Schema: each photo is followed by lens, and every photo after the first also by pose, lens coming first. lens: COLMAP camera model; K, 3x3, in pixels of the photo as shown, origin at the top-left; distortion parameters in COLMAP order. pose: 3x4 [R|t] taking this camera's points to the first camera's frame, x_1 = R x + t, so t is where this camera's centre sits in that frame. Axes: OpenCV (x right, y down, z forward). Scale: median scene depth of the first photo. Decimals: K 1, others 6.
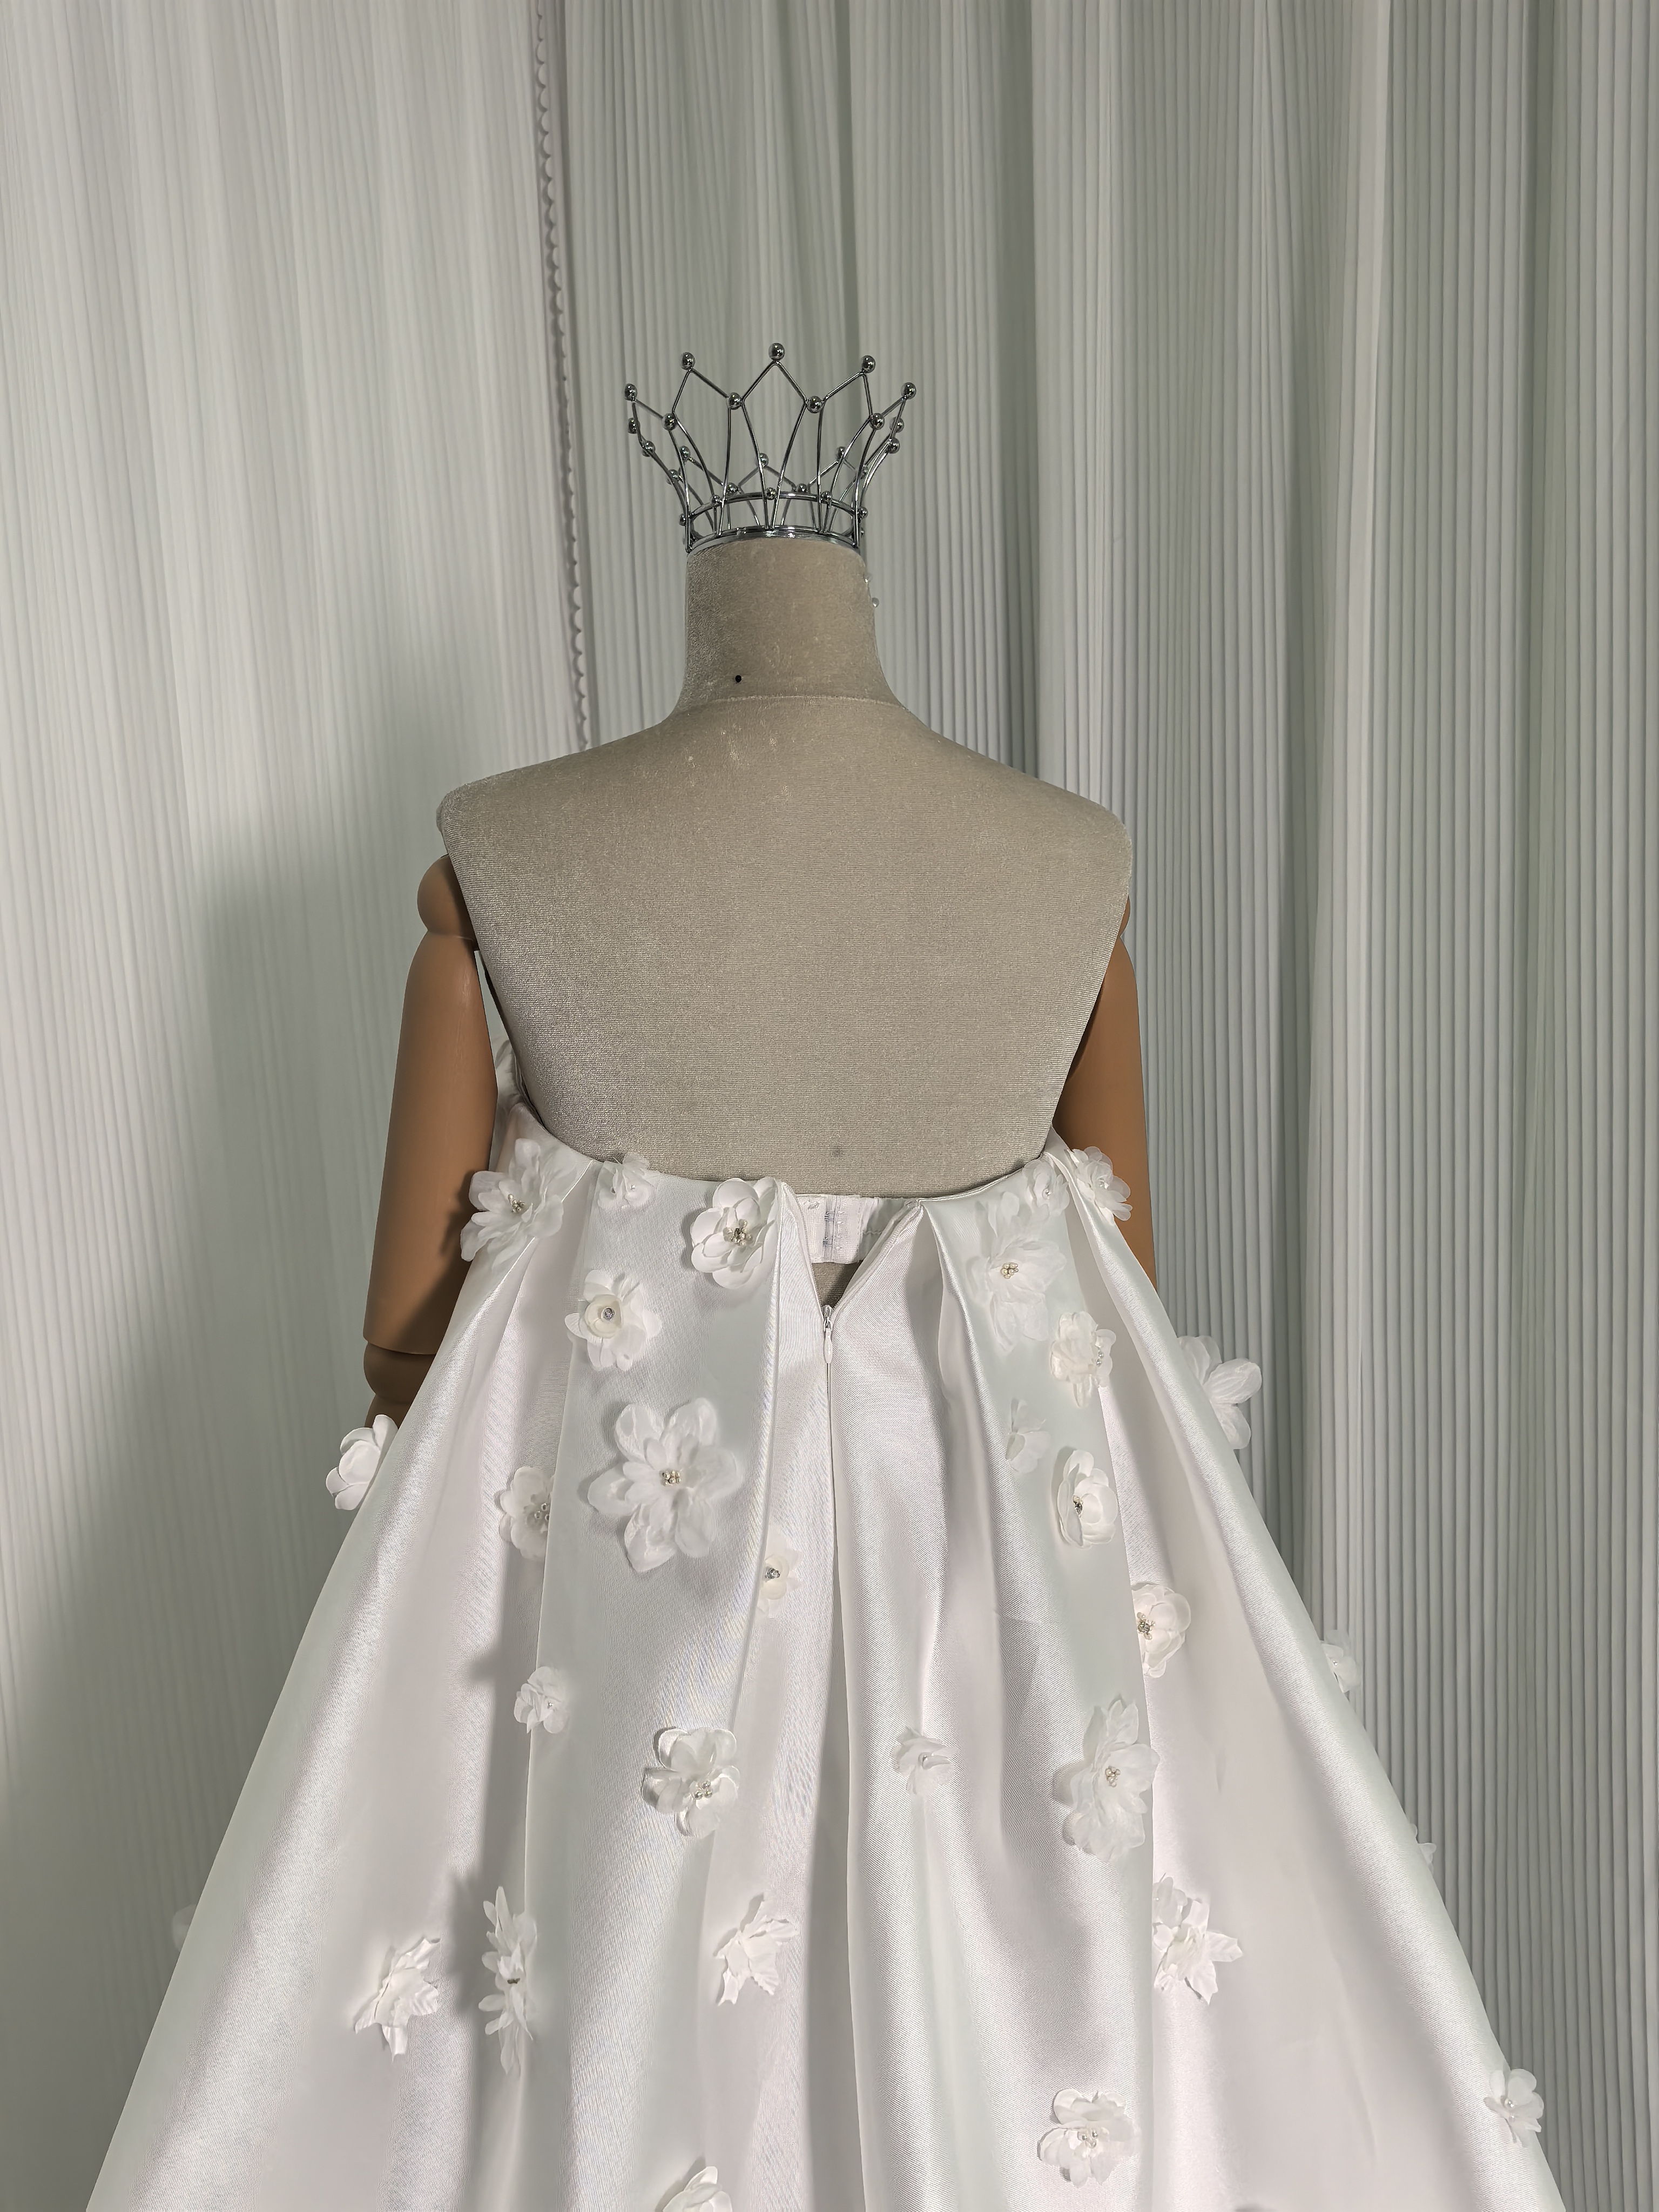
lens RADIAL K [[1779.6, 0, 818.6], [0, 1779.6, 1144.3], [0, 0, 1]] dist [0.005946, -0.075314]
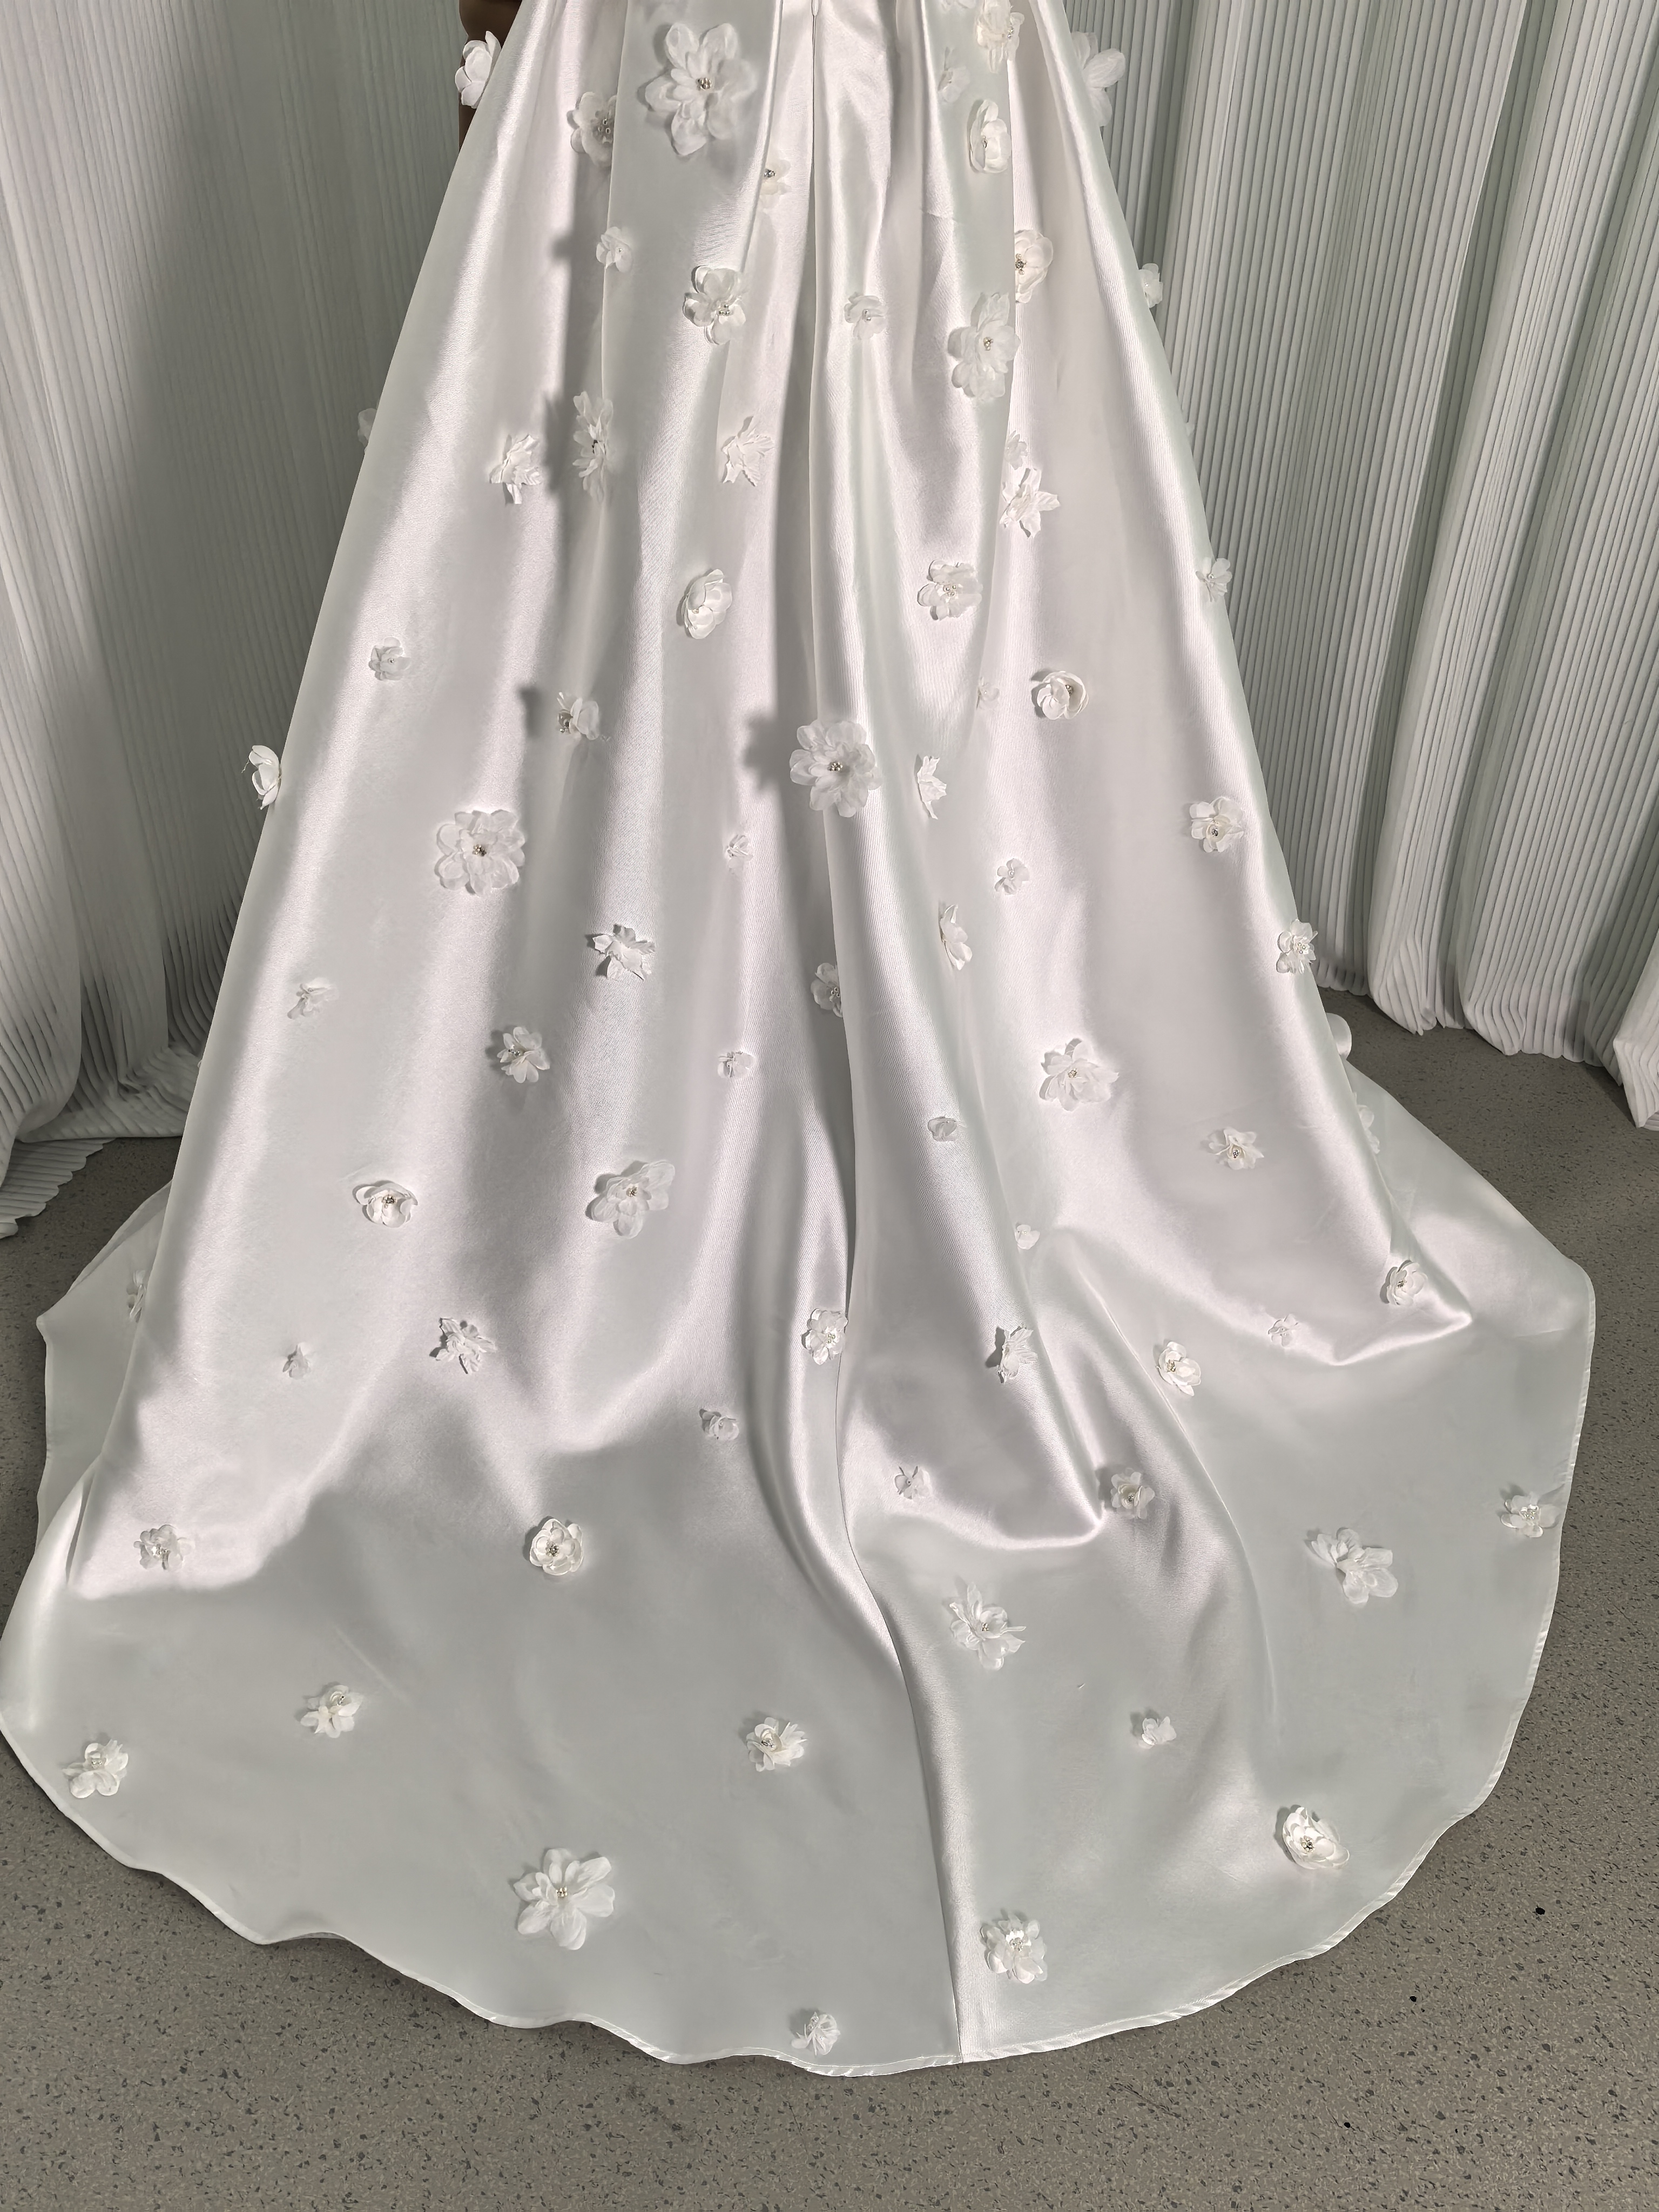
lens RADIAL K [[1710.3, 0, 829.5], [0, 1710.3, 1106.0], [0, 0, 1]] dist [-0.018000, -0.007290]
pose [[0.996649, 0.023445, 0.078367, -0.067531], [-0.060450, 0.856534, 0.512537, 0.178236], [-0.055108, -0.515557, 0.855081, -0.566603]]
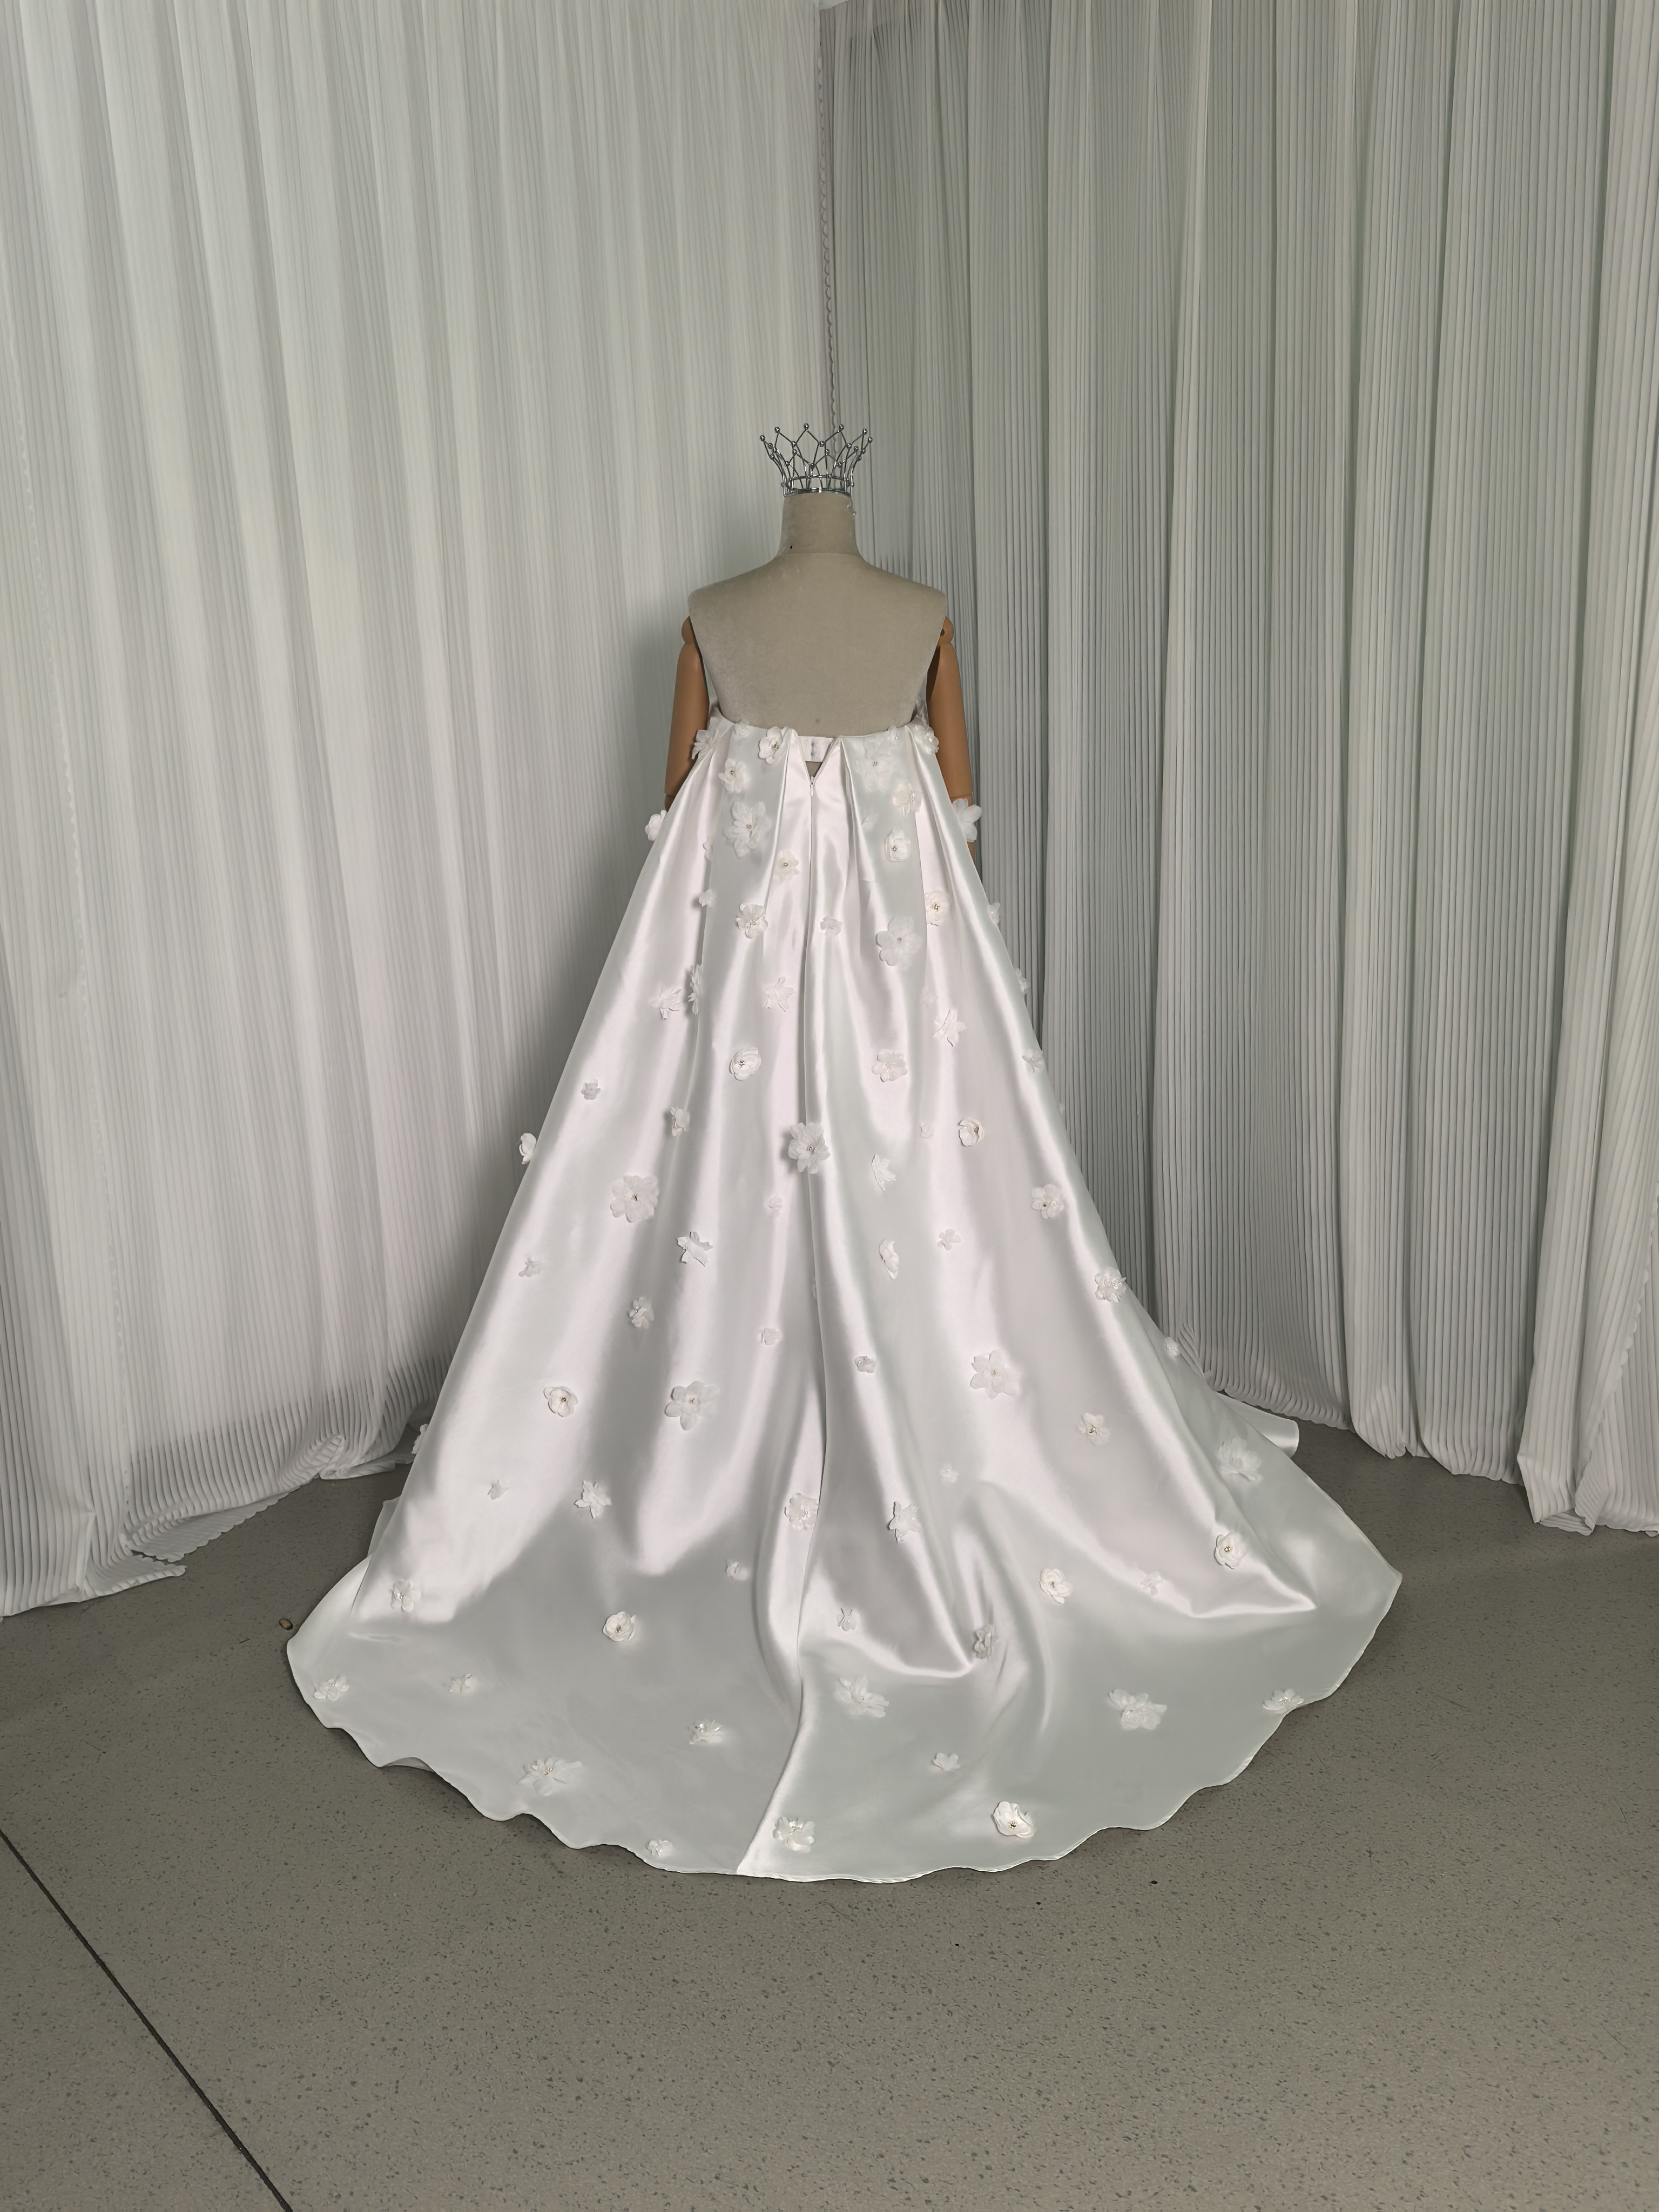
lens RADIAL K [[1699.9, 0, 781.6], [0, 1699.9, 1115.0], [0, 0, 1]] dist [0.006323, -0.006273]
pose [[0.957822, 0.057843, -0.281479, 0.788243], [-0.019592, 0.990398, 0.136853, 0.266306], [0.286693, -0.125566, 0.949758, -1.749198]]
